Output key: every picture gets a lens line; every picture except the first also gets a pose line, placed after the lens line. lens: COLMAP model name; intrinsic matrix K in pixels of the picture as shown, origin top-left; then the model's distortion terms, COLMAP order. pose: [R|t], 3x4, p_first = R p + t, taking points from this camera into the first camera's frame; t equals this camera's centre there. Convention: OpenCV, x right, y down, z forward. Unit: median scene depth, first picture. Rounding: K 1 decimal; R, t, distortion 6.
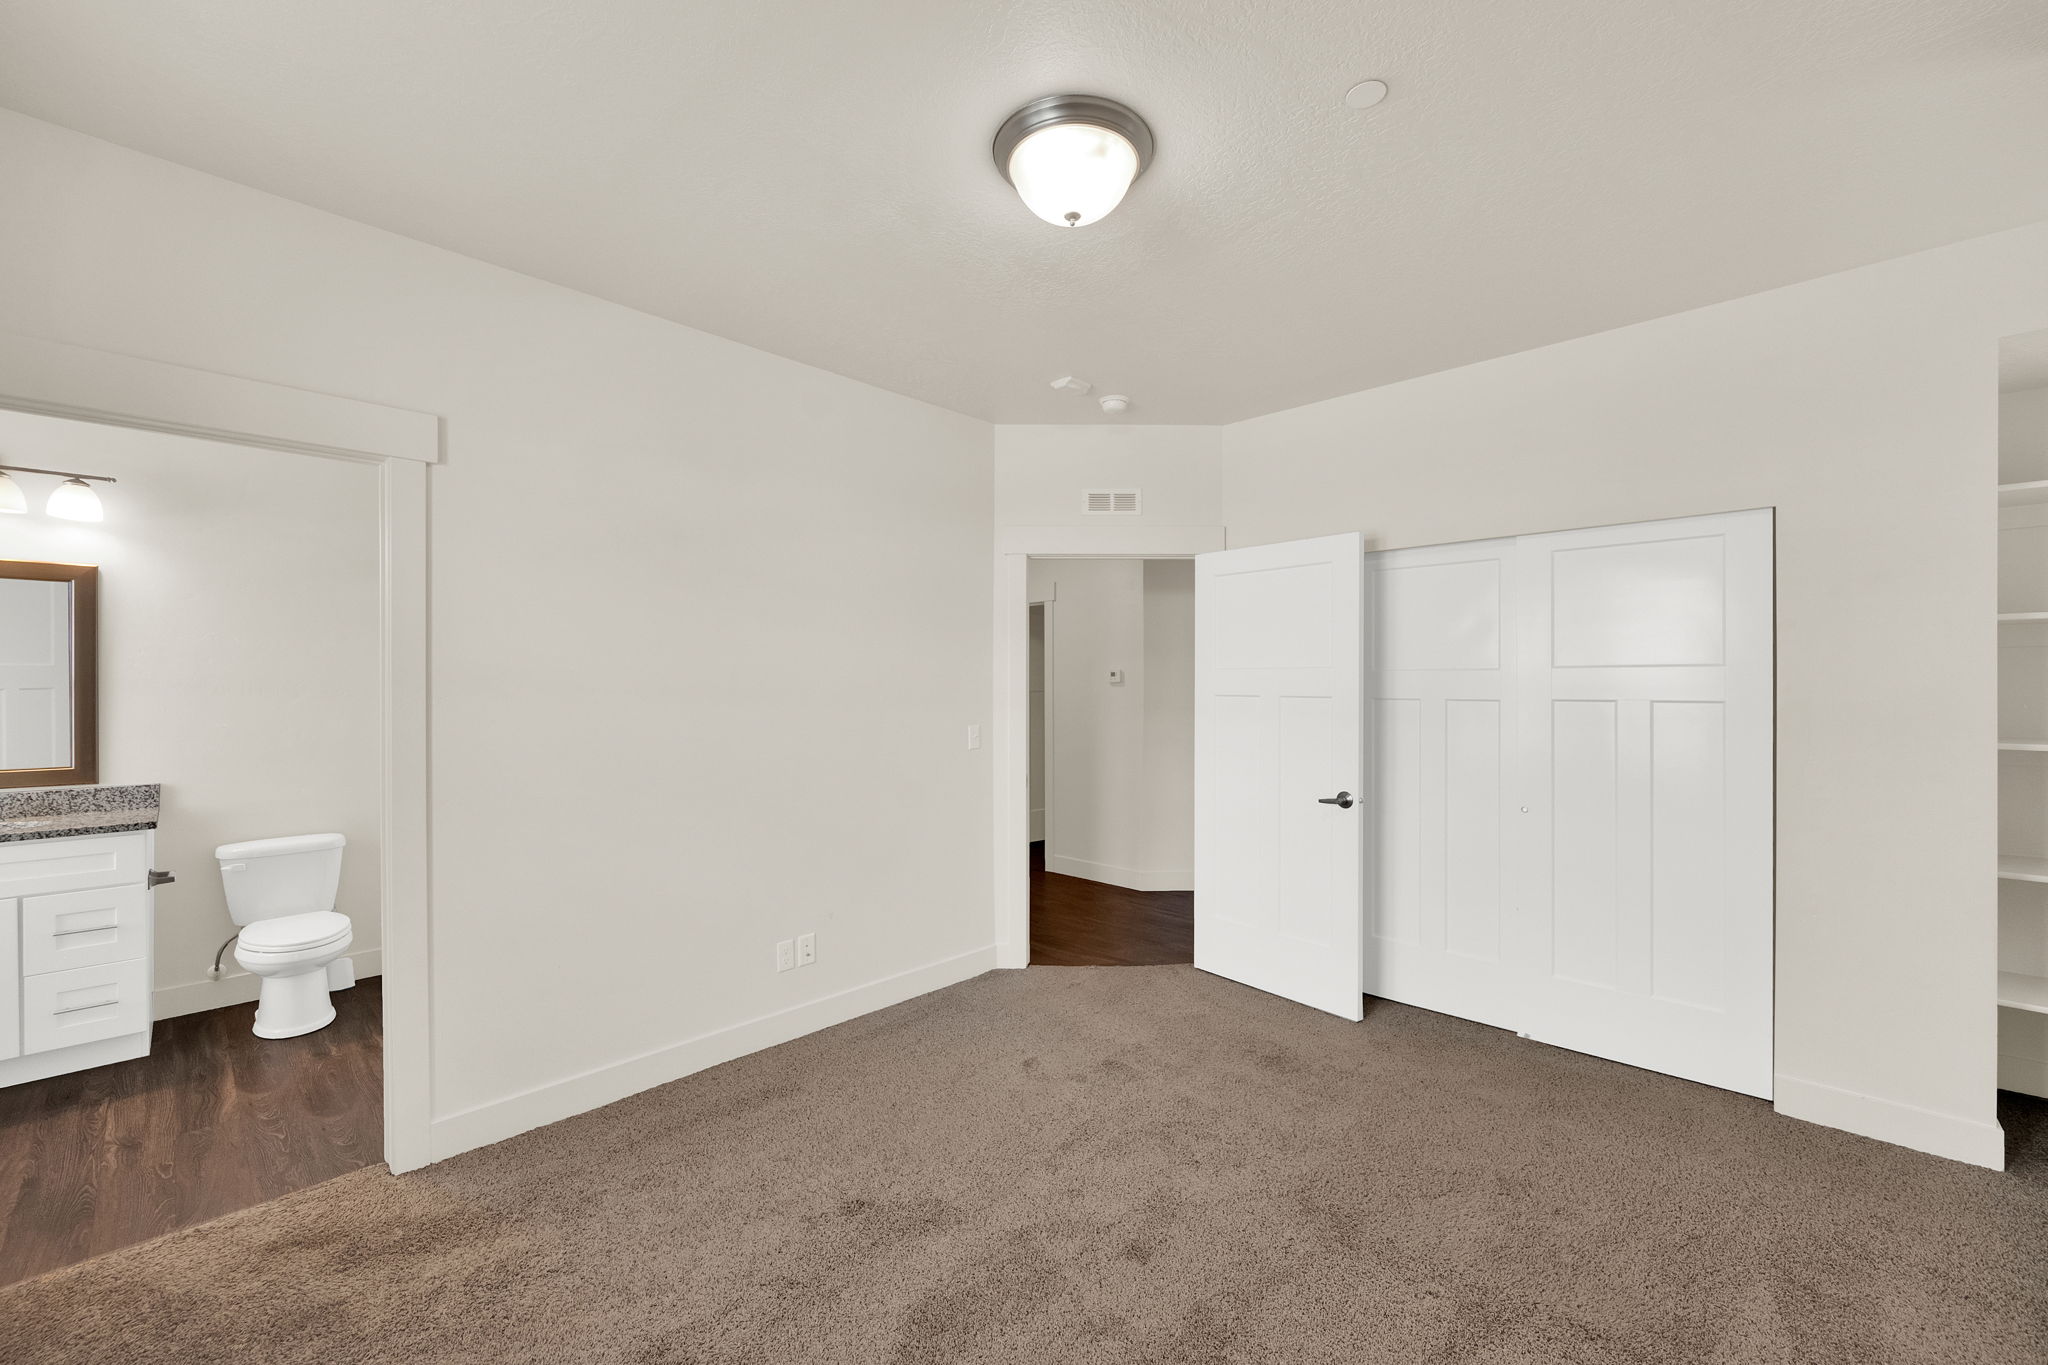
lens RADIAL K [[828.7, 0, 1023.6], [0, 828.7, 691.0], [0, 0, 1]] dist [0.000165, 0.000085]
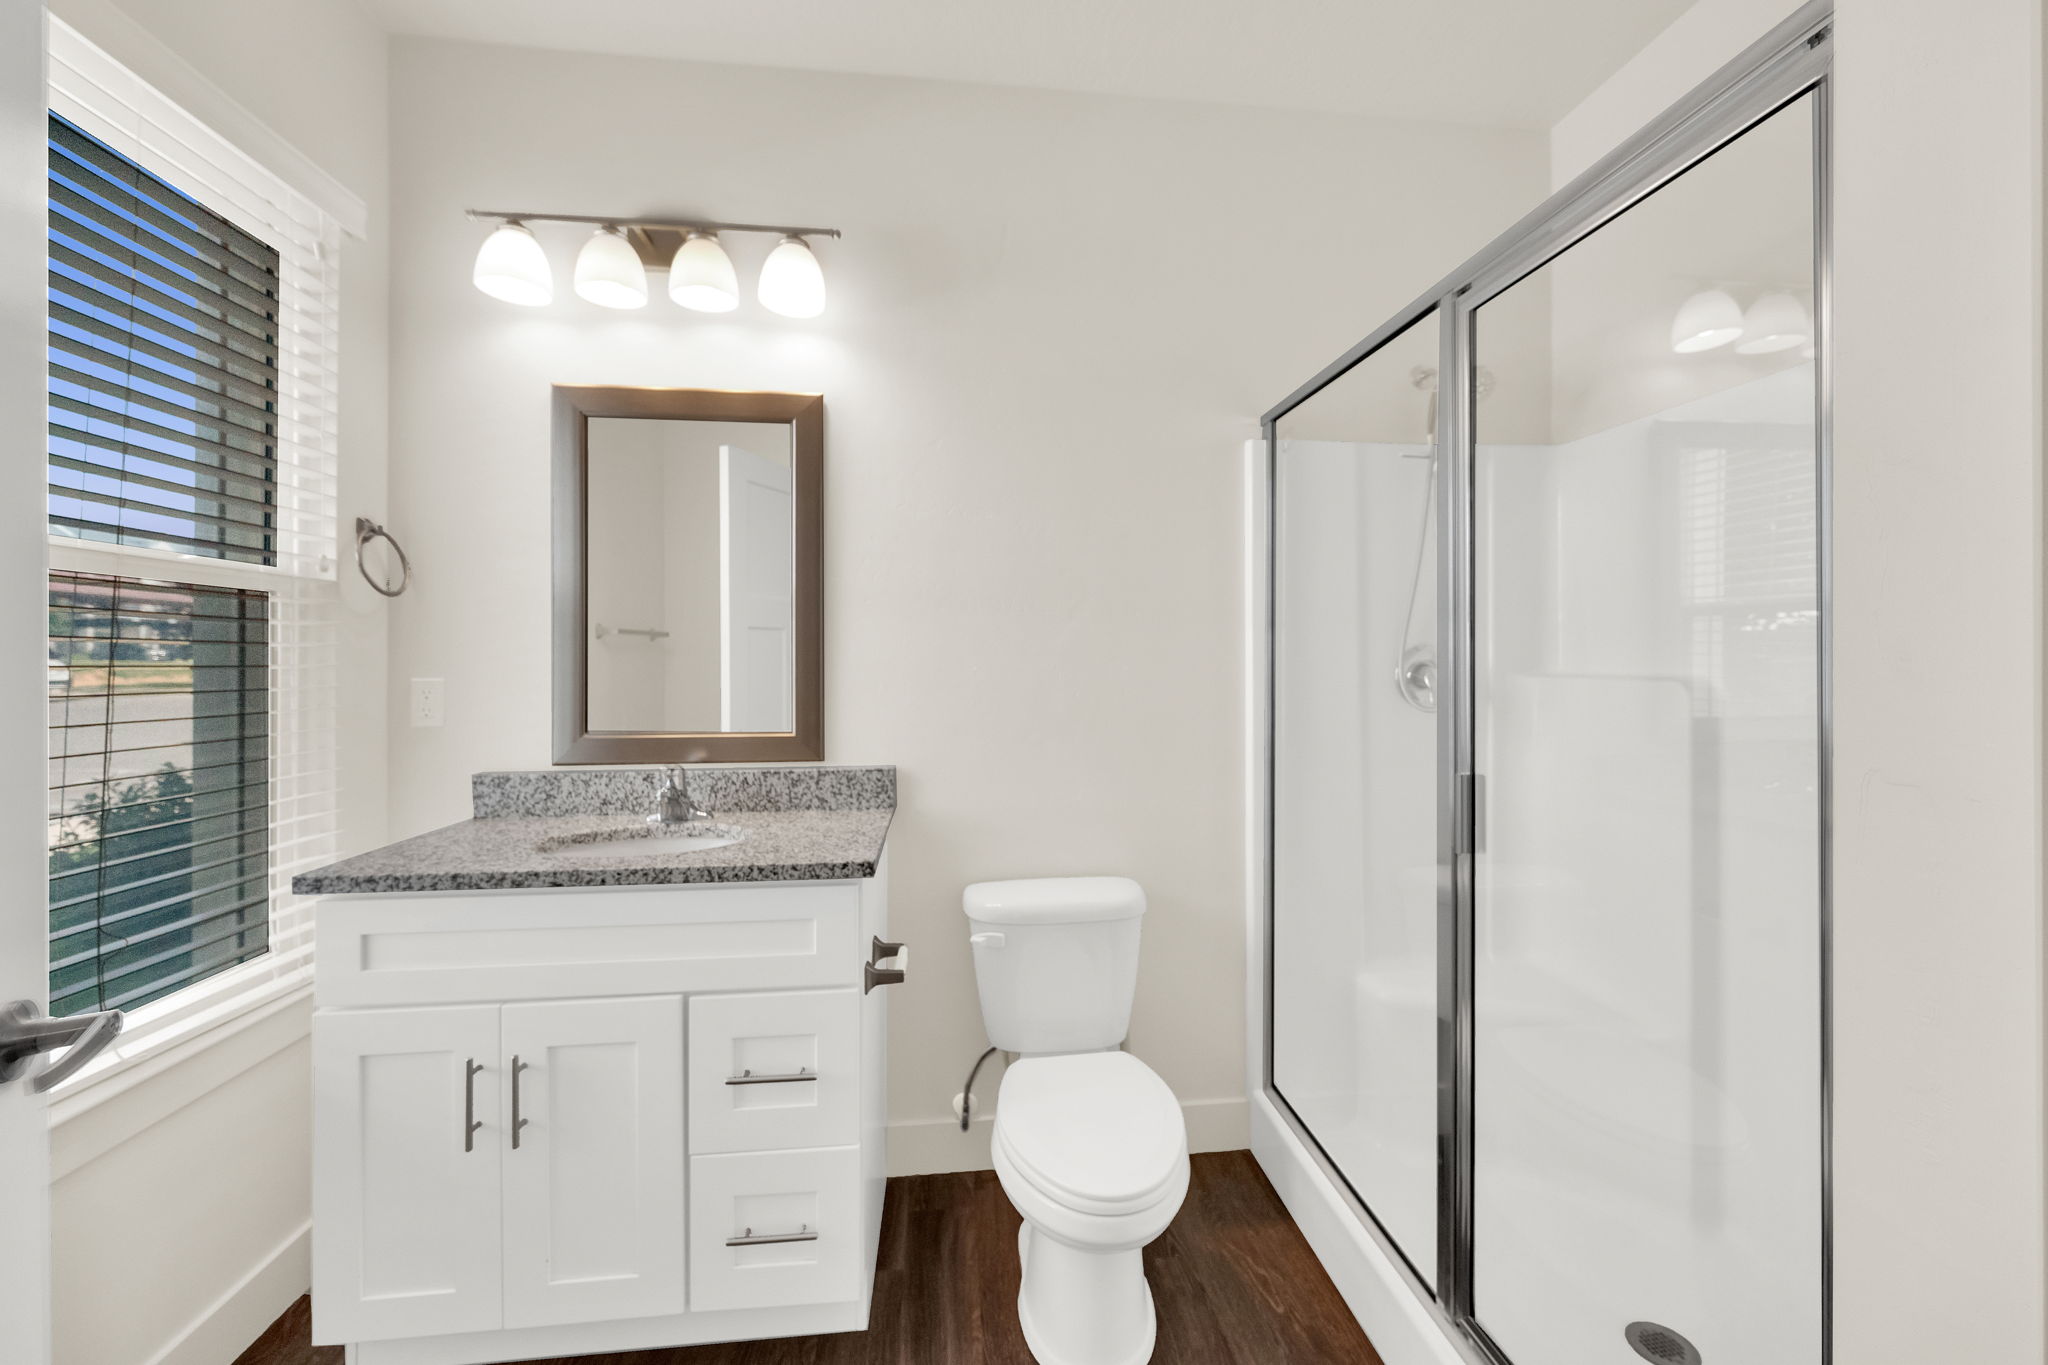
lens RADIAL K [[831.8, 0, 1031.7], [0, 831.8, 659.5], [0, 0, 1]] dist [-0.000234, -0.000175]
pose [[0.770501, -0.000030, -0.637438, -0.631001], [-0.003847, 0.999982, -0.004696, 0.041166], [0.637427, 0.006070, 0.770487, 0.645756]]
